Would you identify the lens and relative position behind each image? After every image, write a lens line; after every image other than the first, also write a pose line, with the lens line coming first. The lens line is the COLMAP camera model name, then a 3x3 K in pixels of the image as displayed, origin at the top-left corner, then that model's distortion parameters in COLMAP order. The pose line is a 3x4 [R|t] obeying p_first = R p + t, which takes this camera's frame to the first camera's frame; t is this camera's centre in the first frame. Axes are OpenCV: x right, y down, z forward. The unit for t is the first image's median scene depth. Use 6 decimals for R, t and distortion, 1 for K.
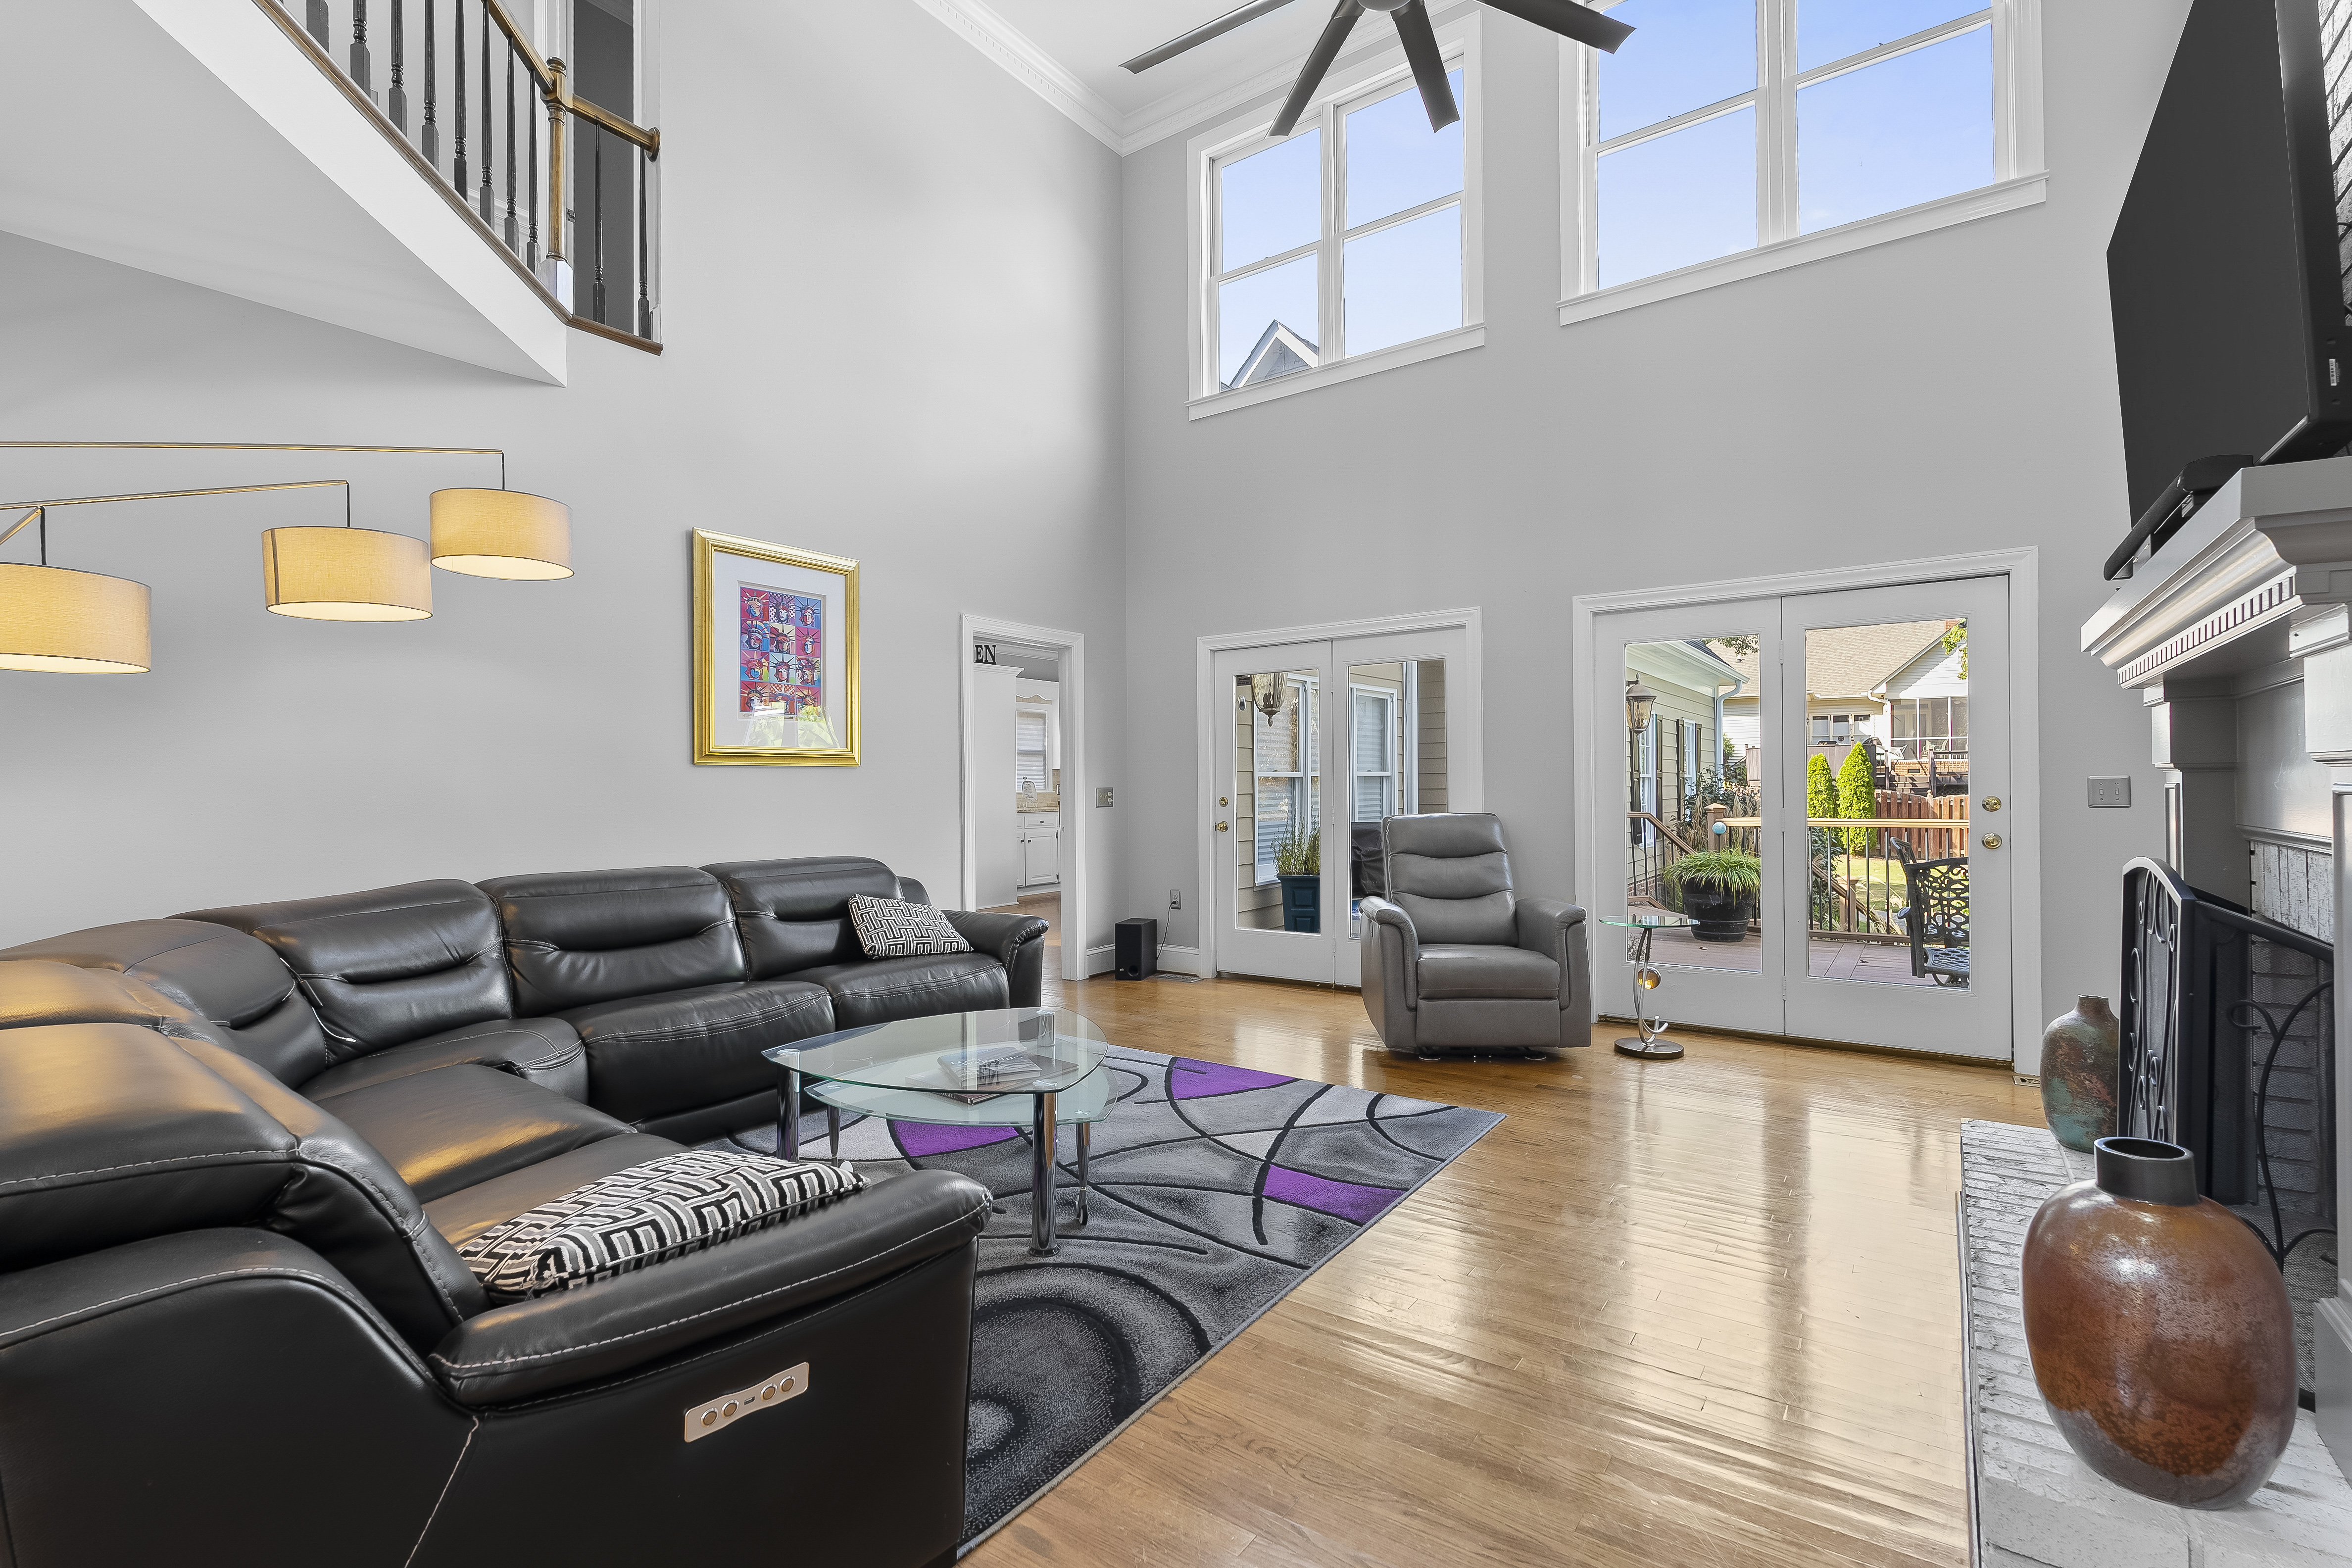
lens RADIAL K [[1063.3, 0, 1175.7], [0, 1063.3, 800.9], [0, 0, 1]] dist [0.000050, -0.000018]
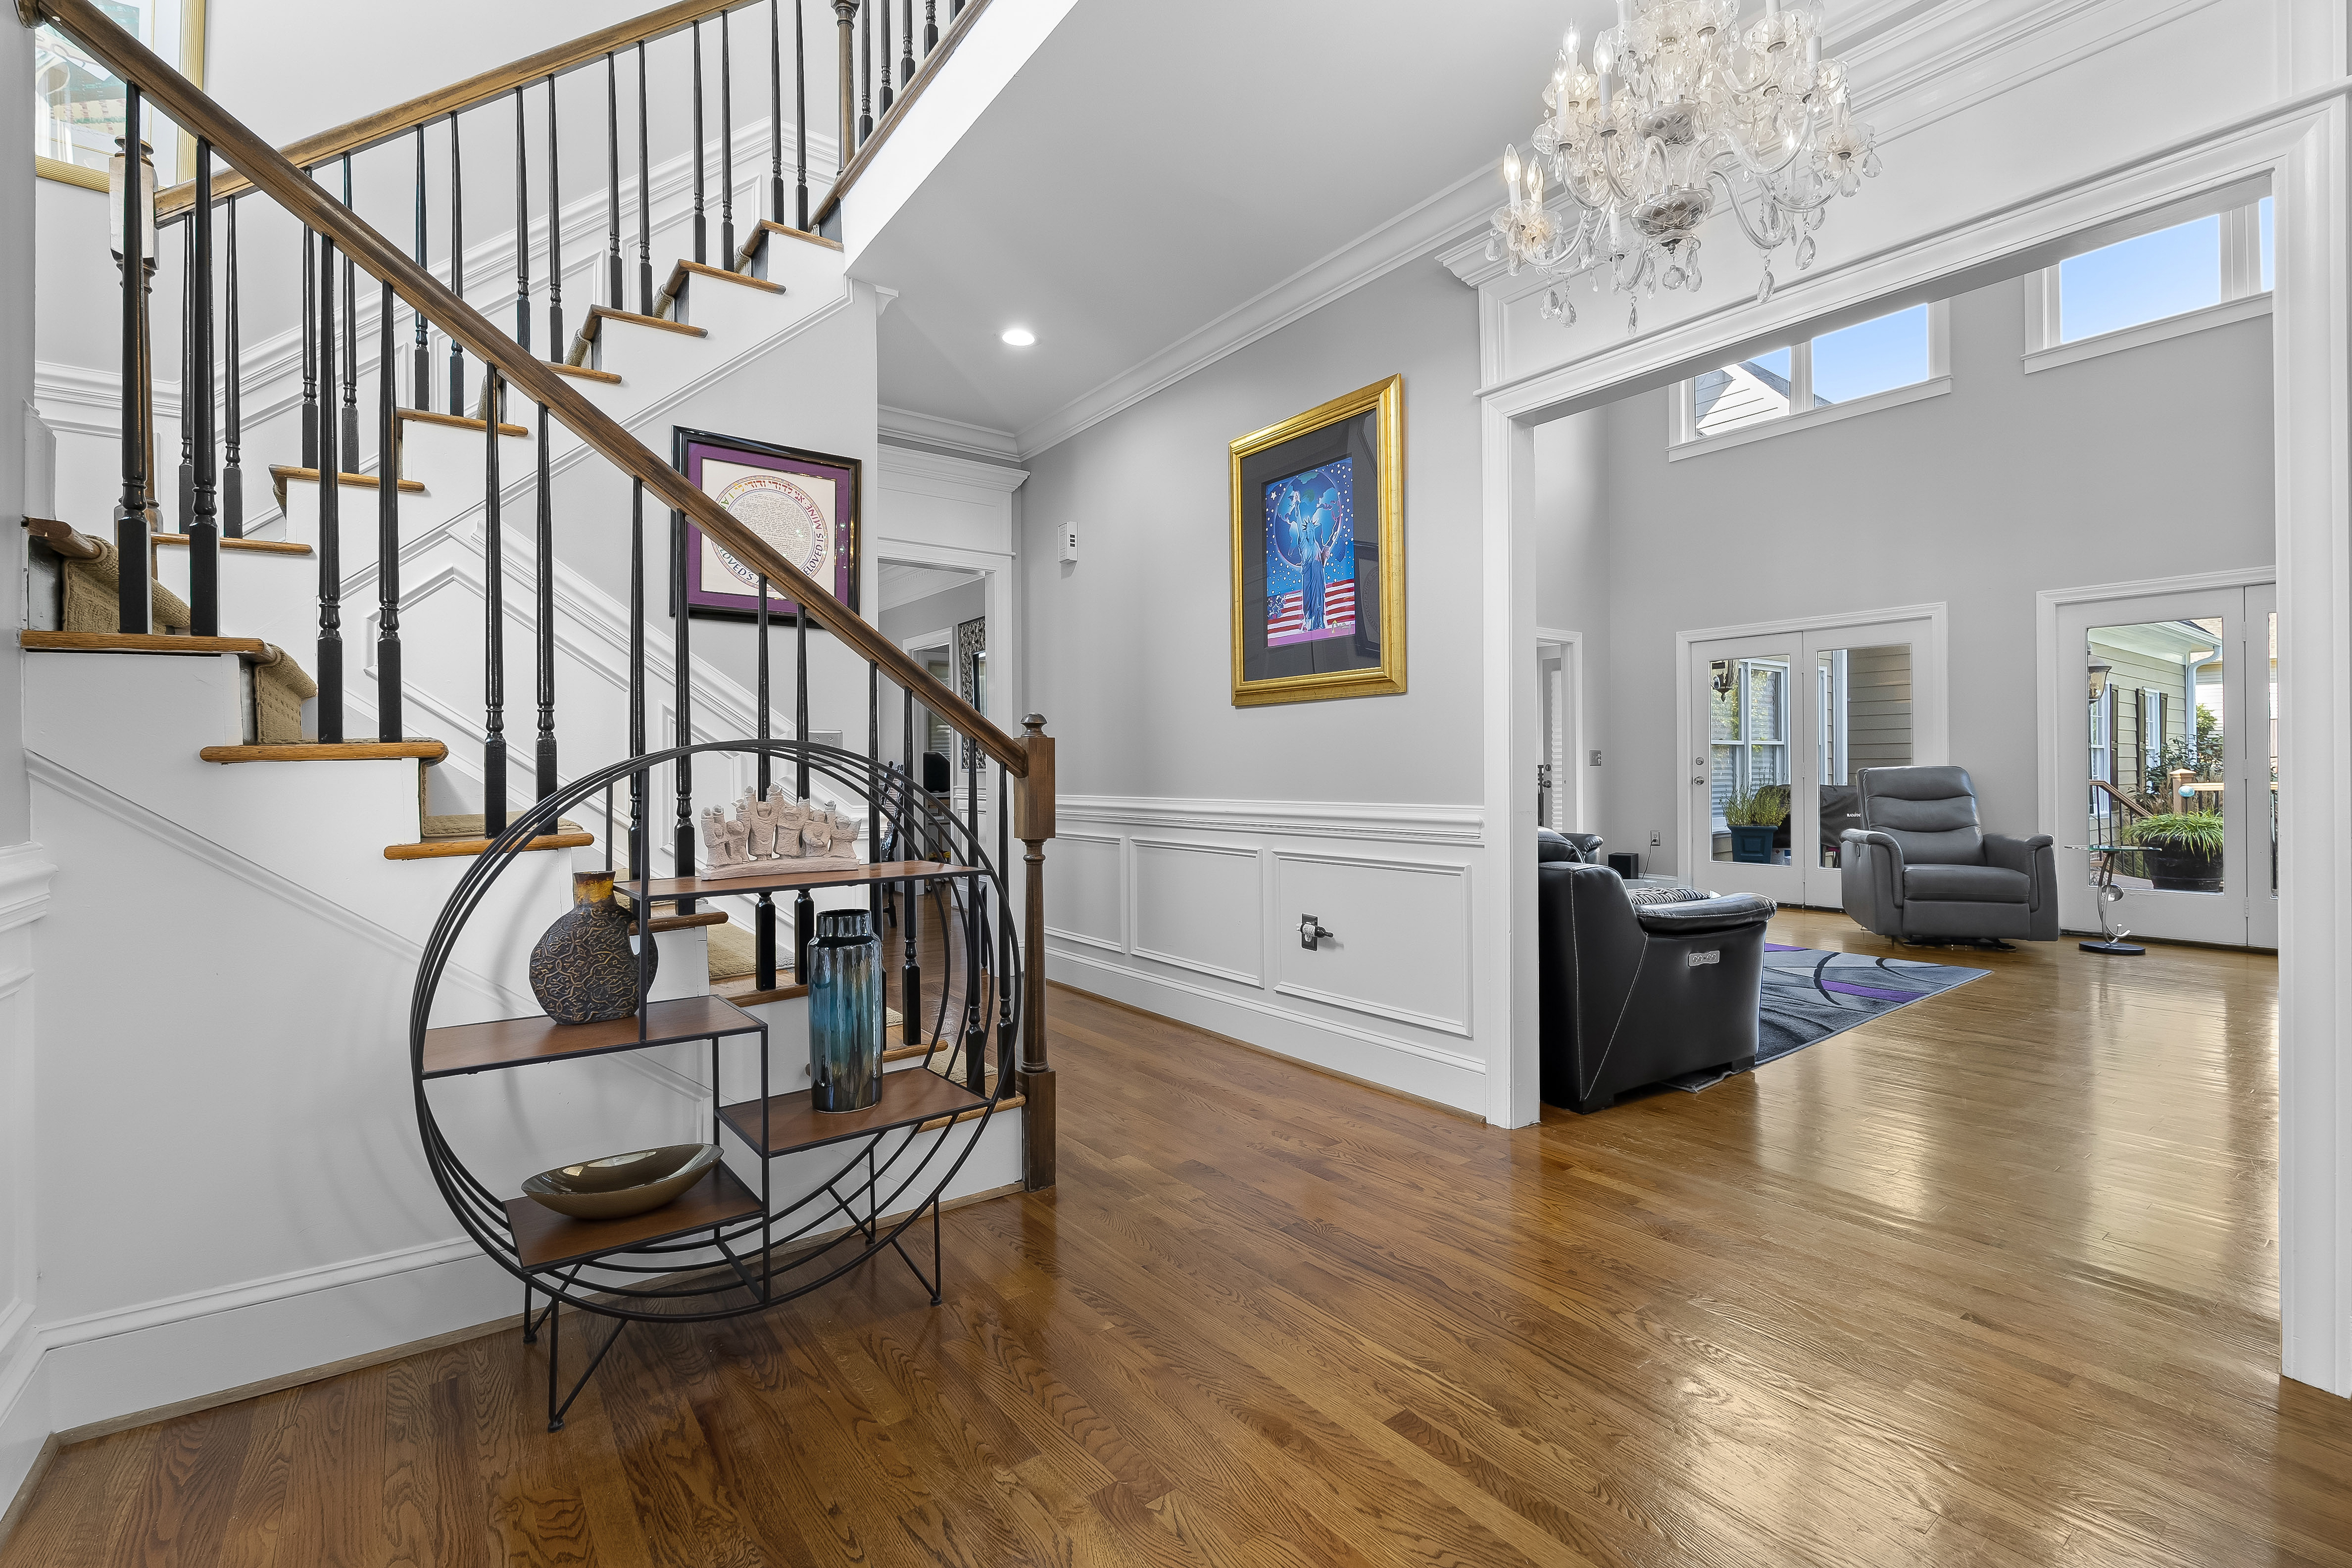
lens RADIAL K [[1029.1, 0, 1179.0], [0, 1029.1, 774.8], [0, 0, 1]] dist [-0.009655, 0.001049]
pose [[0.951853, 0.004191, -0.306525, -0.170878], [-0.006168, 0.999966, -0.005484, 0.027820], [0.306492, 0.007111, 0.951847, -0.355611]]
